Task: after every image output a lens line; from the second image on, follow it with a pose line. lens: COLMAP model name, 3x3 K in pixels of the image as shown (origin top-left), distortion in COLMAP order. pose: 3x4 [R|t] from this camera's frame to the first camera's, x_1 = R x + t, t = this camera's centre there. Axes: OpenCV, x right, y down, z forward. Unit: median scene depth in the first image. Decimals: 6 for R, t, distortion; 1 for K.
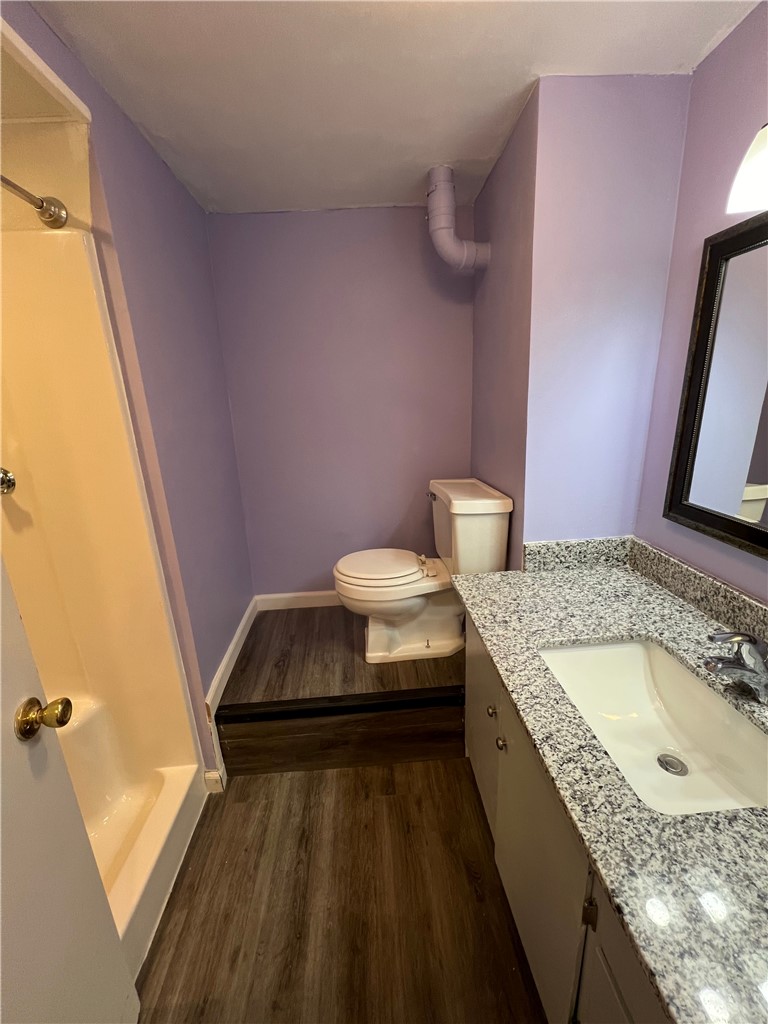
lens RADIAL K [[409.3, 0, 386.0], [0, 409.3, 511.6], [0, 0, 1]] dist [0.000039, -0.000014]
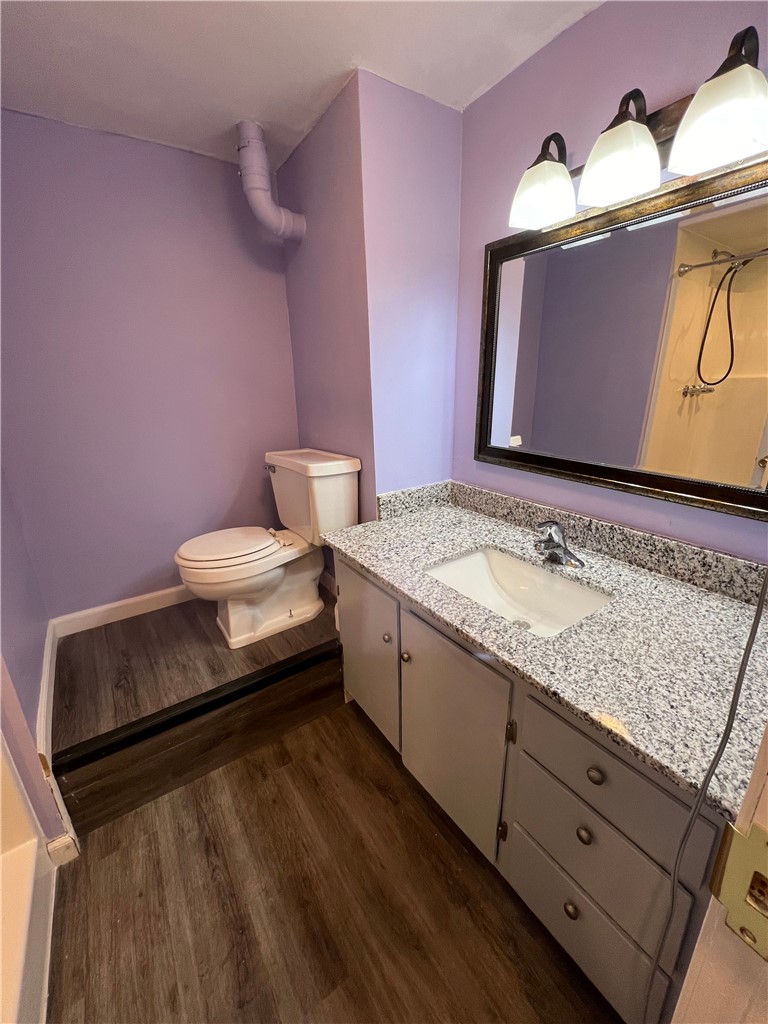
lens RADIAL K [[409.3, 0, 386.0], [0, 409.3, 511.6], [0, 0, 1]] dist [0.000039, -0.000014]
pose [[0.857222, -0.137913, 0.496135, -0.208637], [0.125791, 0.990363, 0.057955, 0.058991], [-0.499346, 0.012728, 0.866309, 0.008706]]
